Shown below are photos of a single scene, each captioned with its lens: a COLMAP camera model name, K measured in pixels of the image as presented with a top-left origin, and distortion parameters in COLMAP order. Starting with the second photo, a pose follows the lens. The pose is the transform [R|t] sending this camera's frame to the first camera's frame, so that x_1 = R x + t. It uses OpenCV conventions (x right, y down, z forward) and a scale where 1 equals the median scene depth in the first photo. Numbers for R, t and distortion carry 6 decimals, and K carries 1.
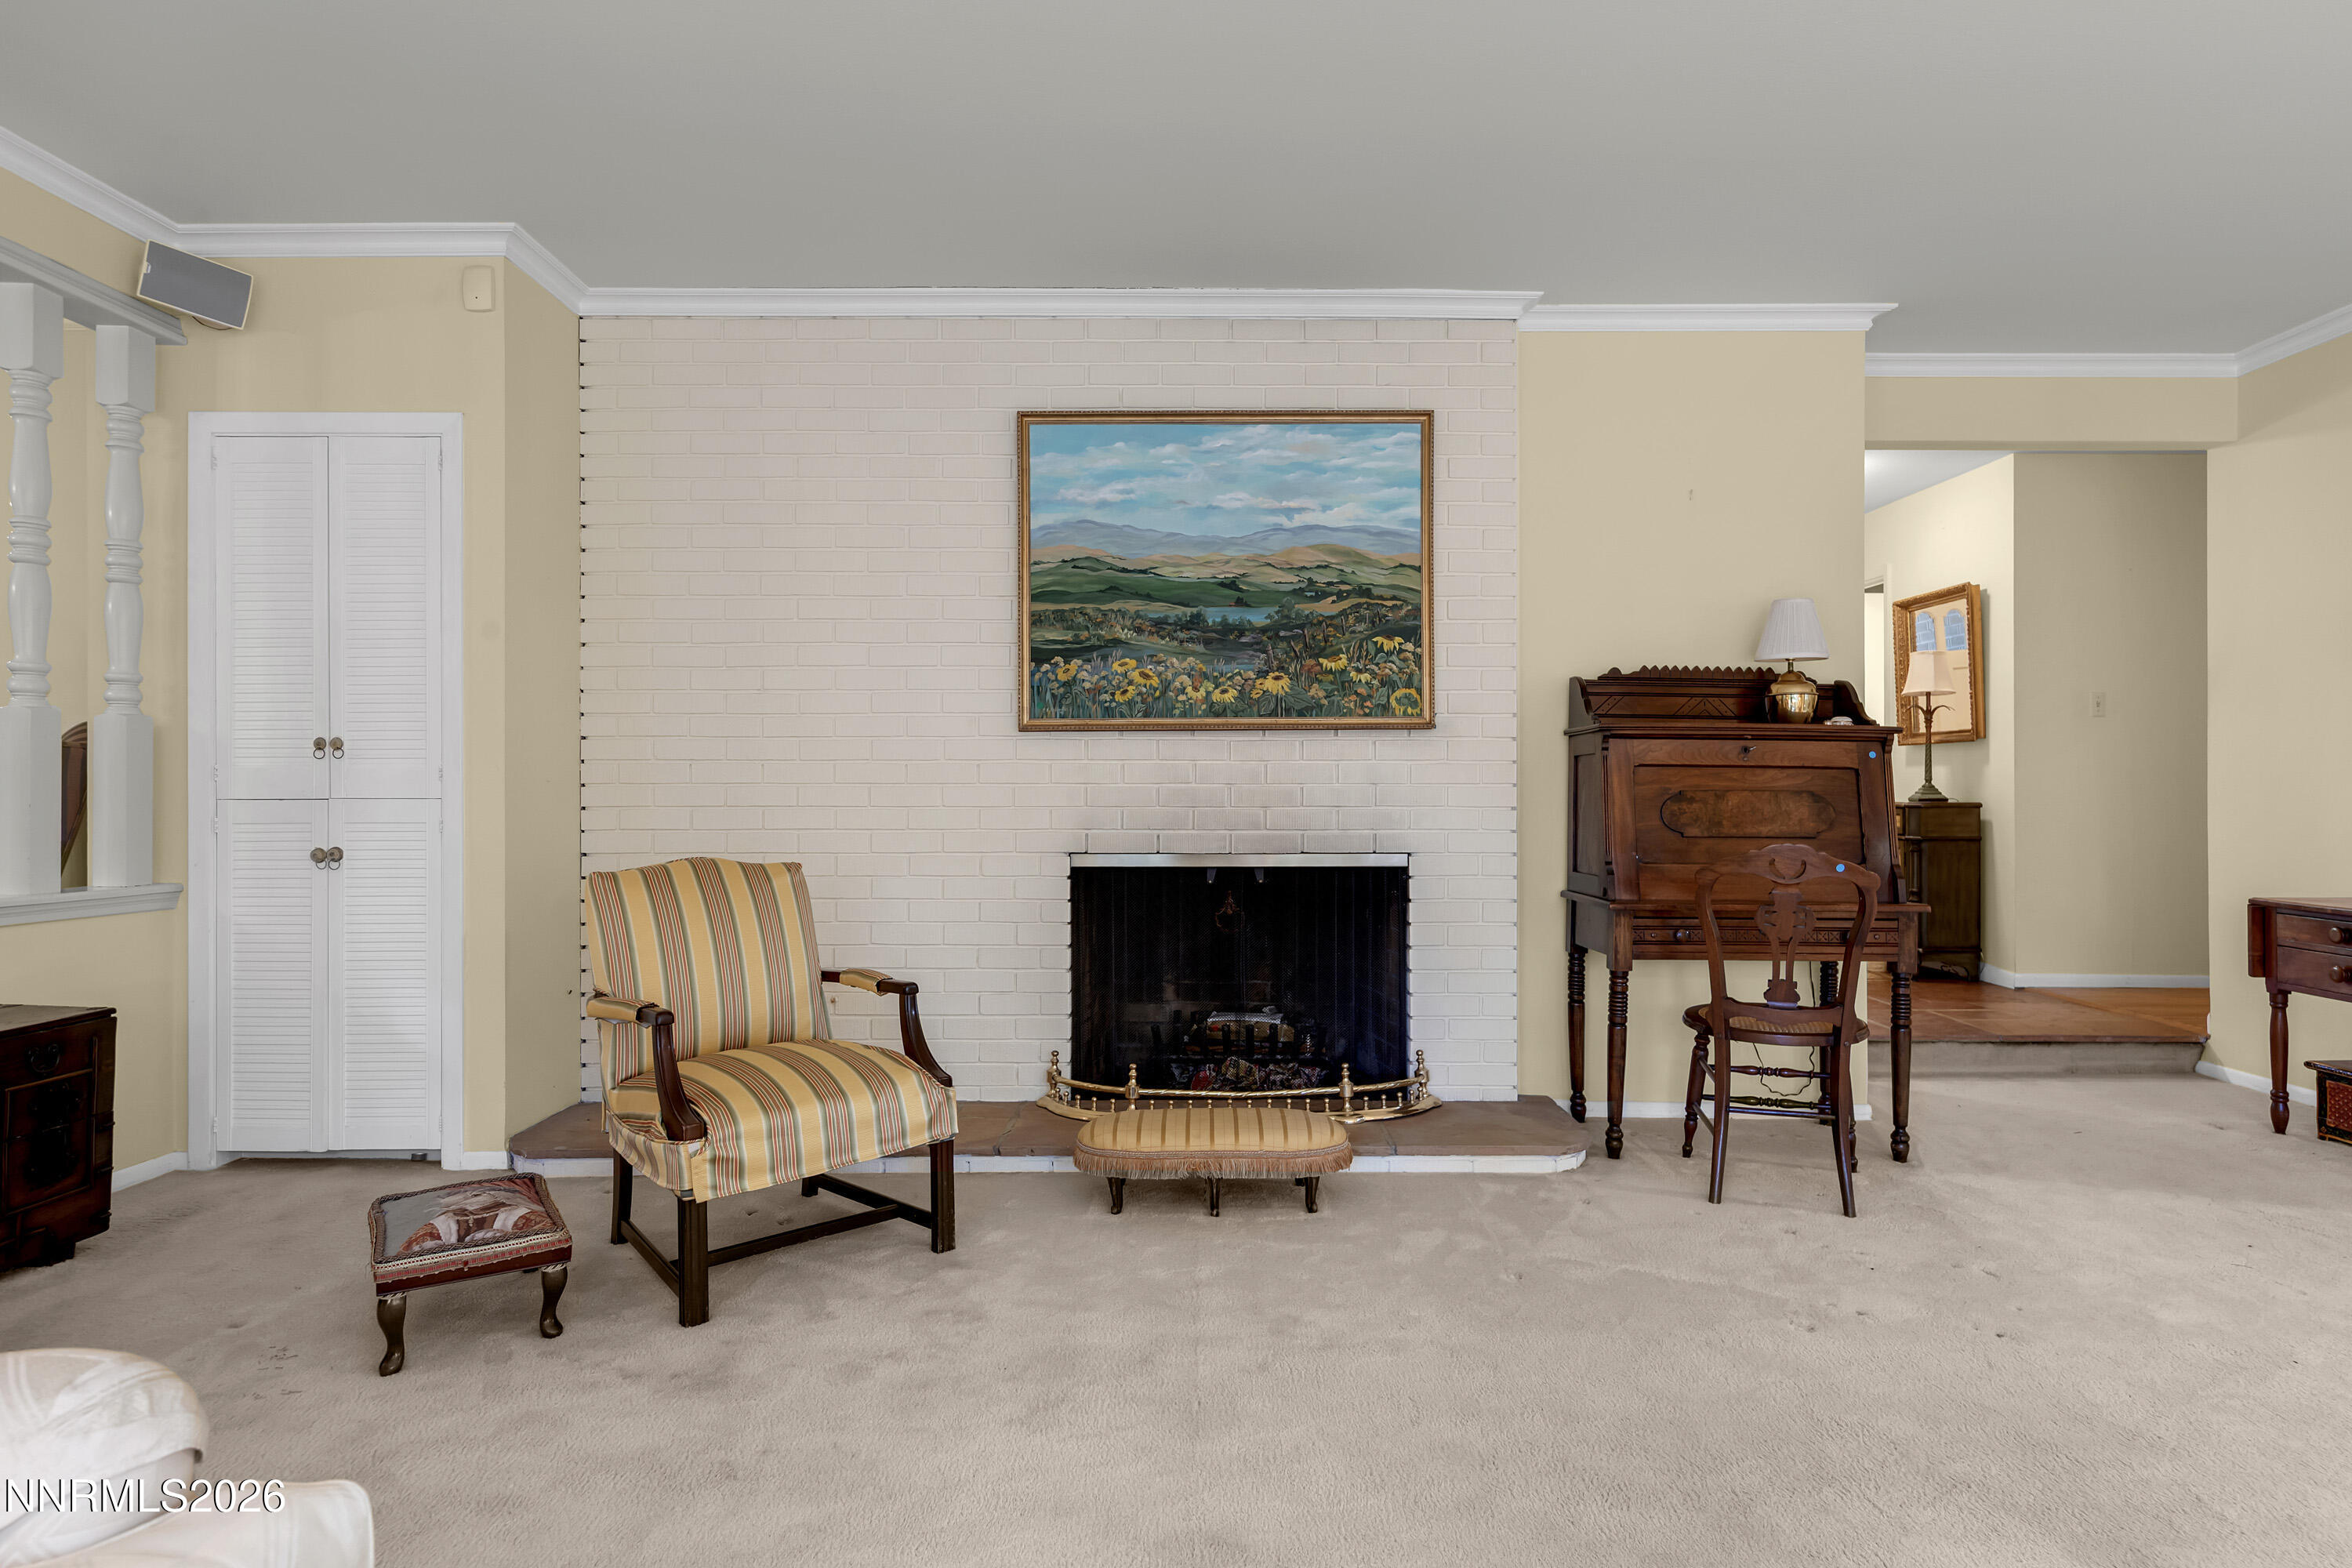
lens RADIAL K [[1219.7, 0, 1183.5], [0, 1219.7, 789.0], [0, 0, 1]] dist [0.002742, 0.001464]
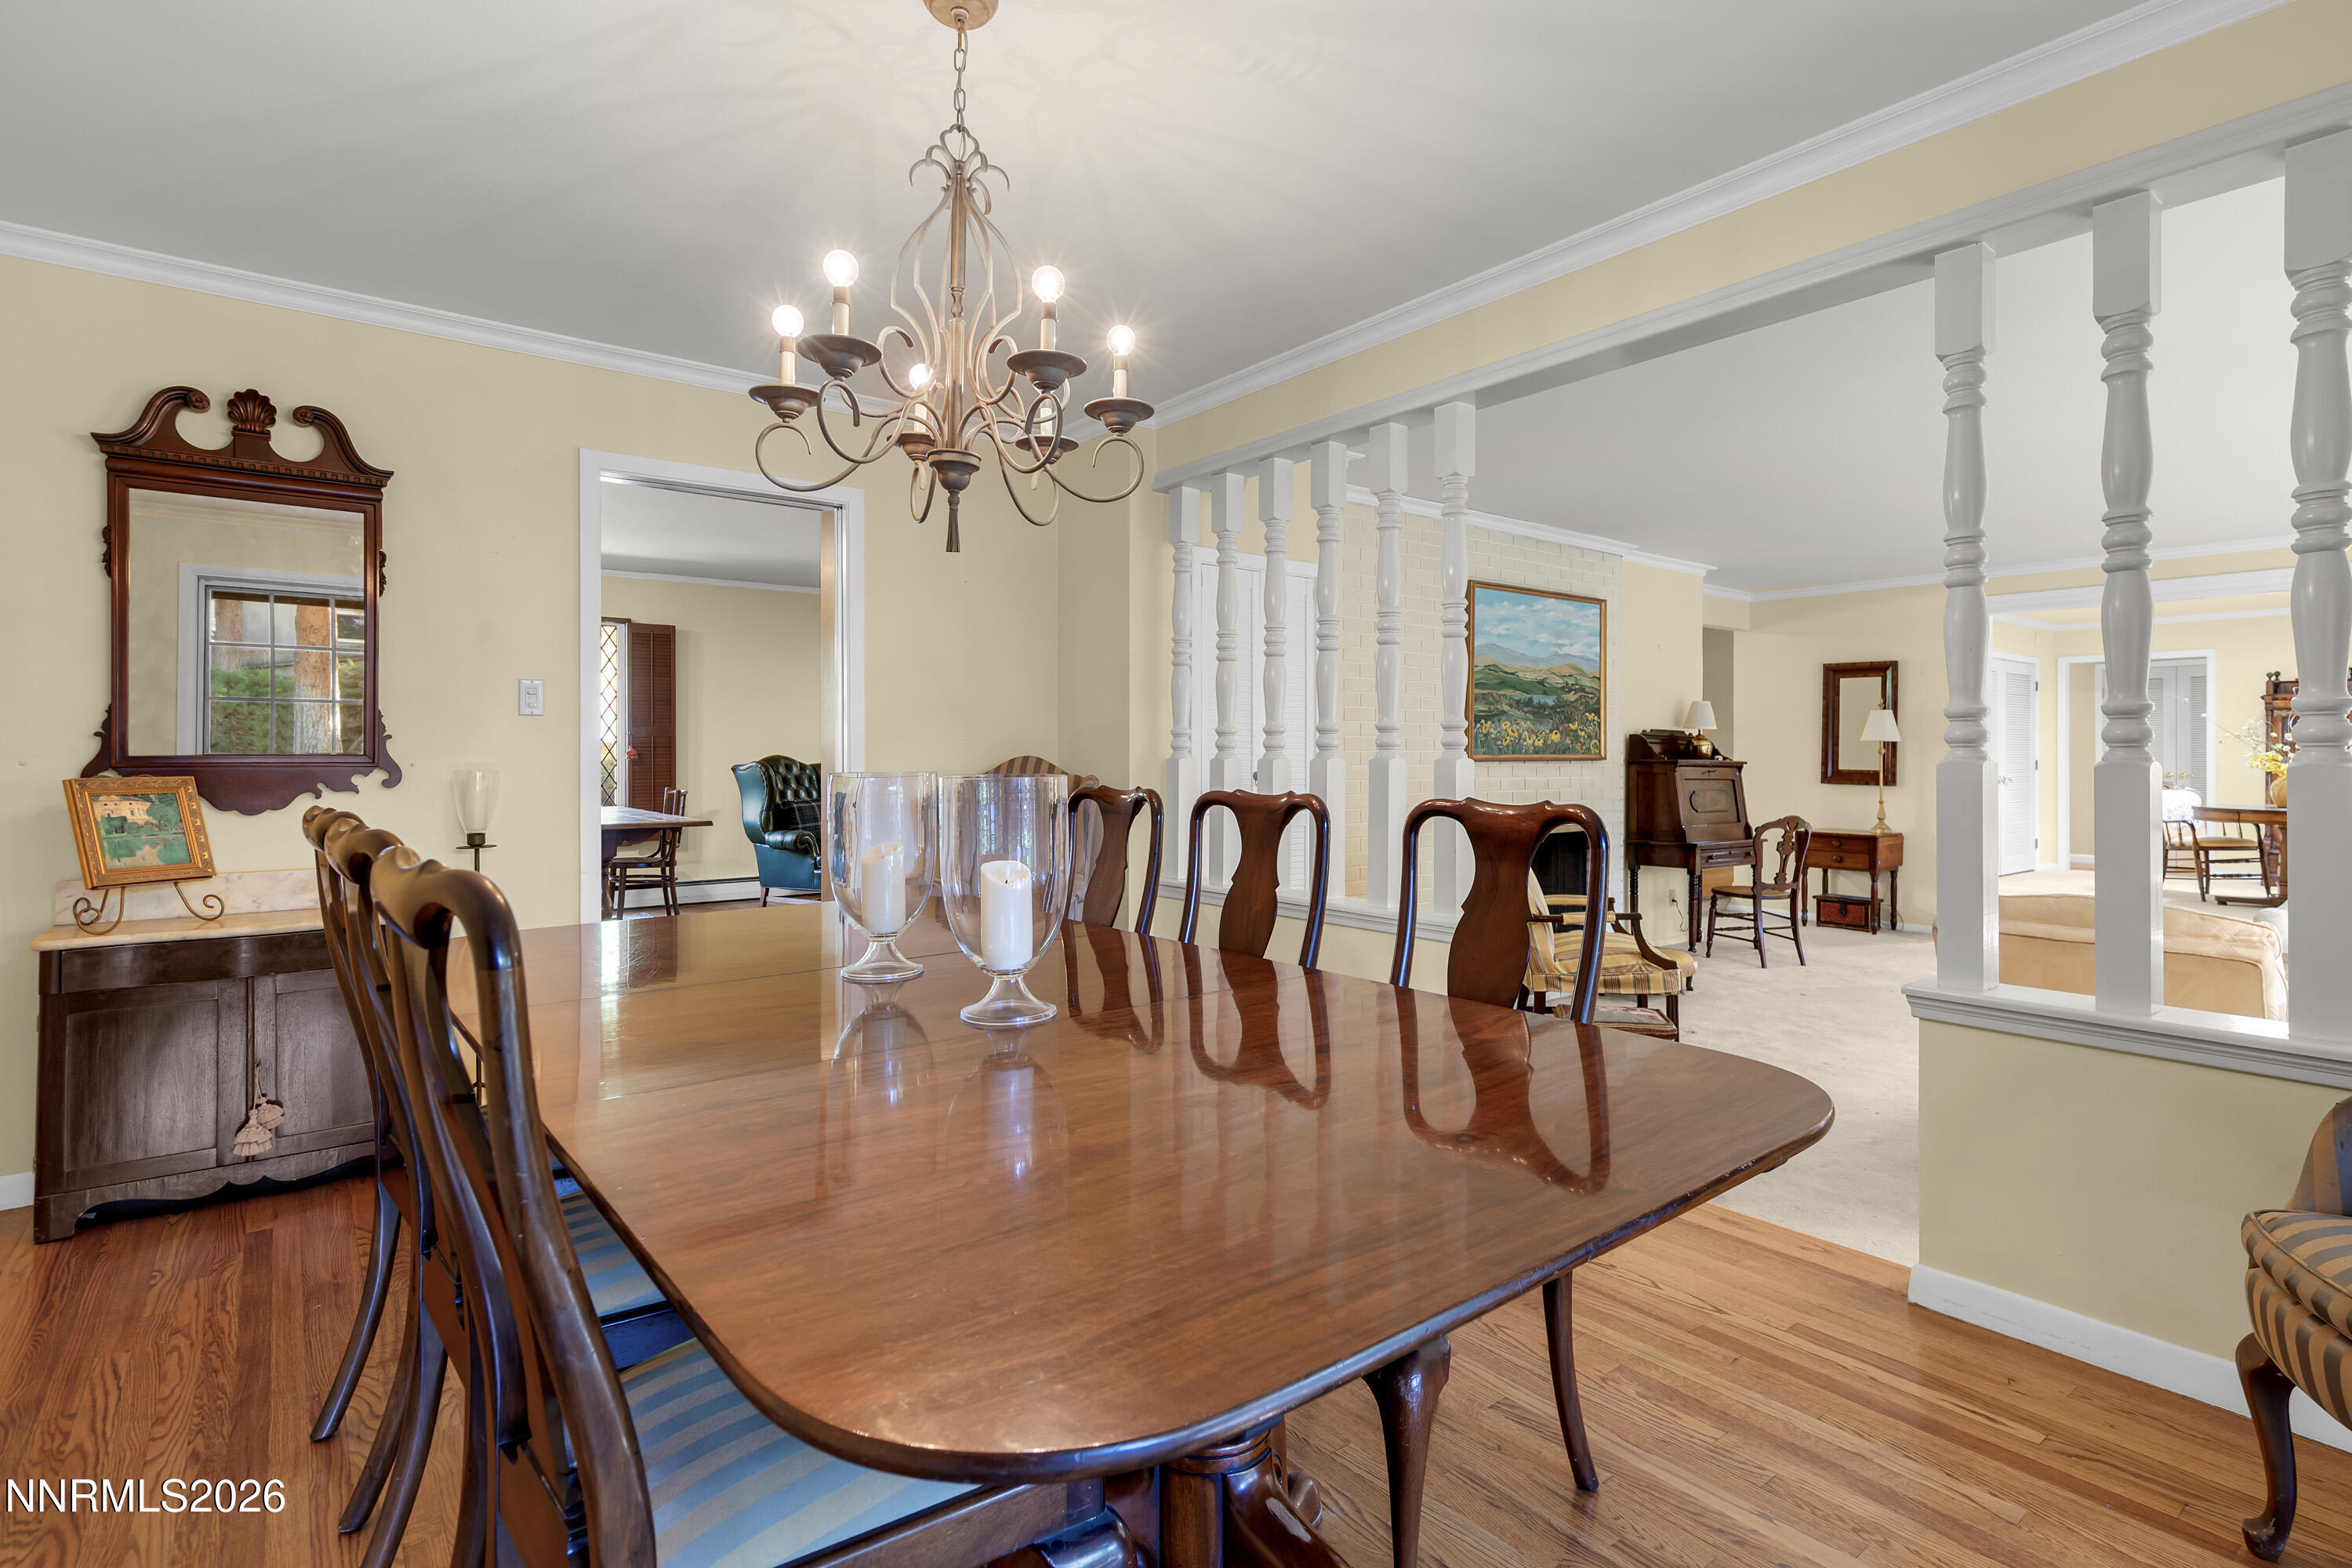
lens RADIAL K [[1081.2, 0, 1178.1], [0, 1081.2, 769.2], [0, 0, 1]] dist [-0.001641, -0.000743]
pose [[0.808135, -0.006192, 0.588965, -1.386498], [-0.002786, 0.999893, 0.014334, -0.057966], [-0.588991, -0.013225, 0.808032, -0.010424]]
